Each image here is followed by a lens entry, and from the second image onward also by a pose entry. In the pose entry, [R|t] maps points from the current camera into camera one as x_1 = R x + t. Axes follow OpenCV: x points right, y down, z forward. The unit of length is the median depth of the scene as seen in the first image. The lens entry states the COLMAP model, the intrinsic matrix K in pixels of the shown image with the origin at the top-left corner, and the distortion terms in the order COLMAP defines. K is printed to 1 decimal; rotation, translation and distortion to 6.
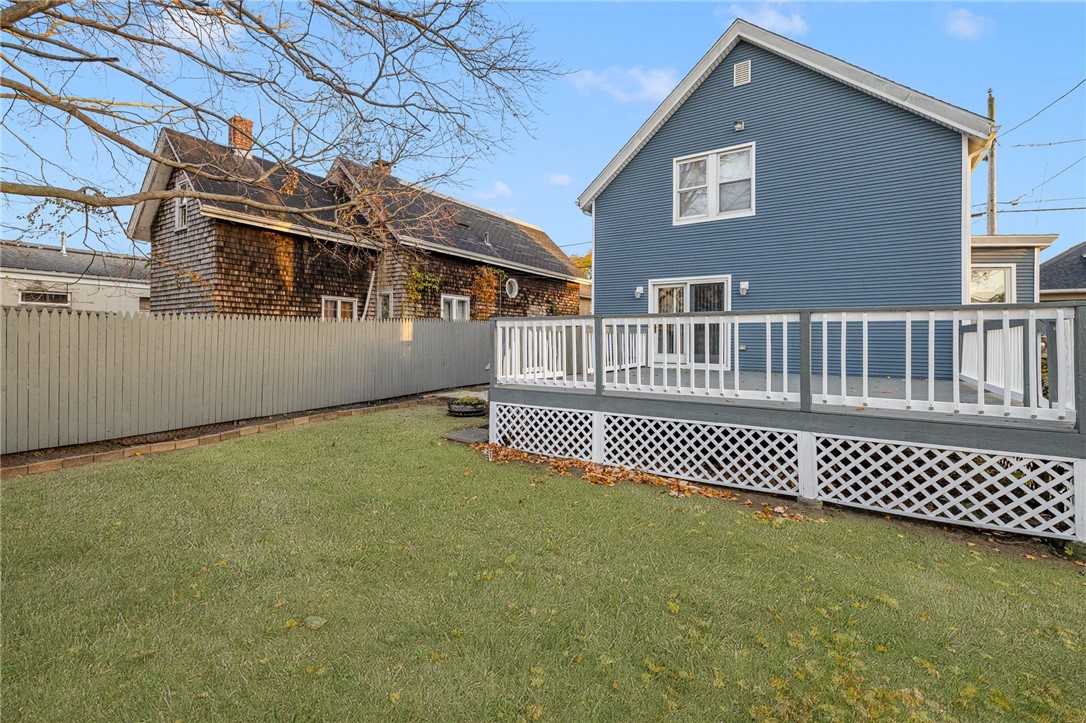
lens RADIAL K [[468.3, 0, 542.2], [0, 468.3, 333.0], [0, 0, 1]] dist [0.002002, 0.000223]
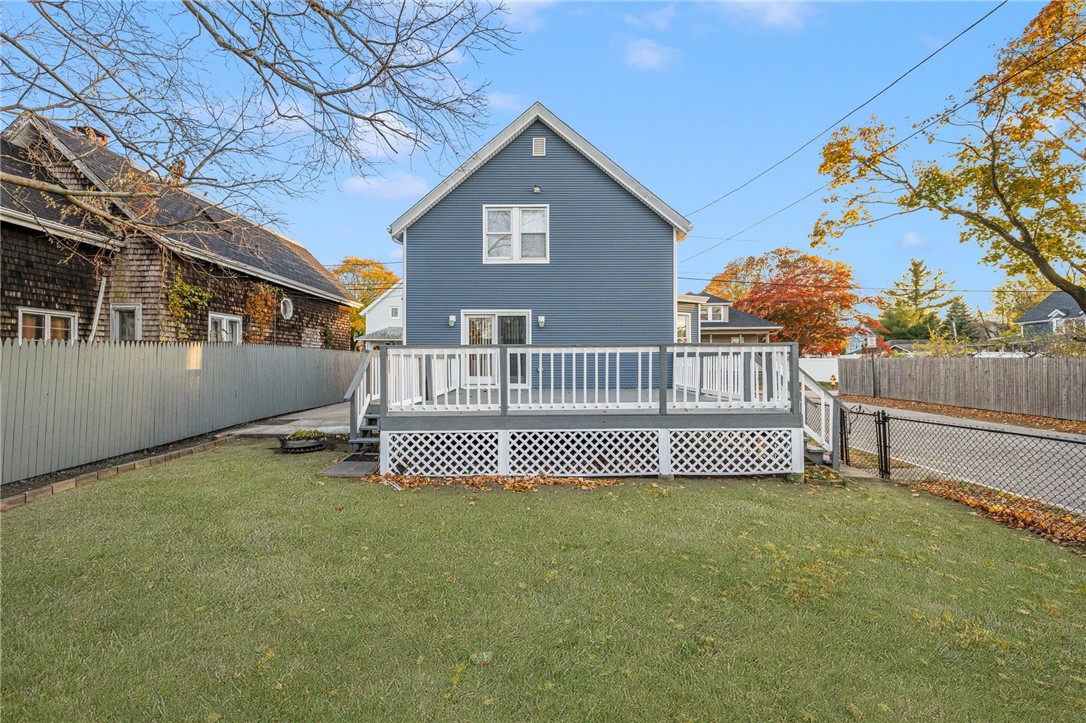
lens RADIAL K [[438.3, 0, 536.9], [0, 438.3, 358.7], [0, 0, 1]] dist [0.000291, -0.000198]
pose [[0.837146, -0.006964, 0.546936, -0.376131], [0.002956, 0.999962, 0.008207, -0.012373], [-0.546972, -0.005254, 0.837134, 0.066095]]
